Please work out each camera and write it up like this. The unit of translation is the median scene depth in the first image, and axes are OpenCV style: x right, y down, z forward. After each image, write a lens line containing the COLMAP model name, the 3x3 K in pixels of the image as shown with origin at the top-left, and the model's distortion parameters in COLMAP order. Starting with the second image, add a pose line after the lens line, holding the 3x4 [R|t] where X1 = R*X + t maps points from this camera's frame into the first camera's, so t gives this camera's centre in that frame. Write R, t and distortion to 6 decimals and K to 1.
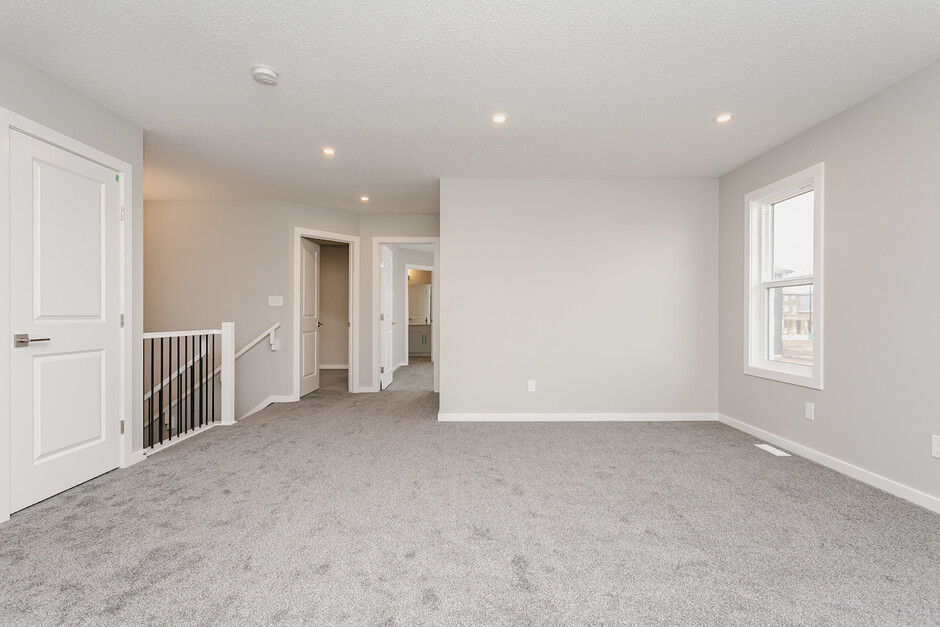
lens RADIAL K [[452.3, 0, 469.7], [0, 452.3, 315.8], [0, 0, 1]] dist [-0.001611, -0.000381]
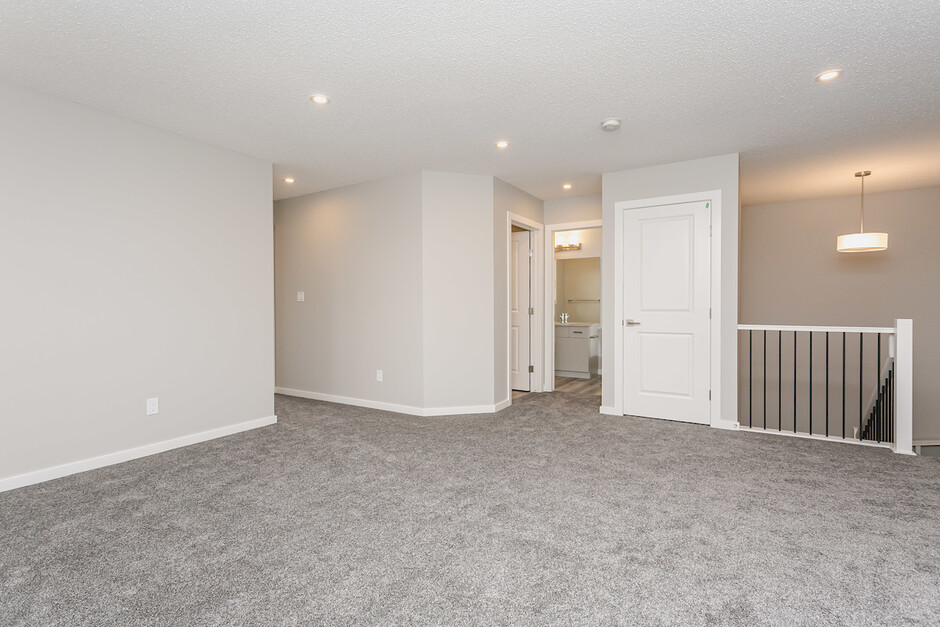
lens RADIAL K [[452.3, 0, 470.1], [0, 452.3, 310.2], [0, 0, 1]] dist [-0.001611, -0.000381]
pose [[-0.526312, 0.018458, -0.850091, 0.652928], [0.007613, 0.999827, 0.016996, -0.025078], [0.850257, 0.002474, -0.526361, 1.016508]]
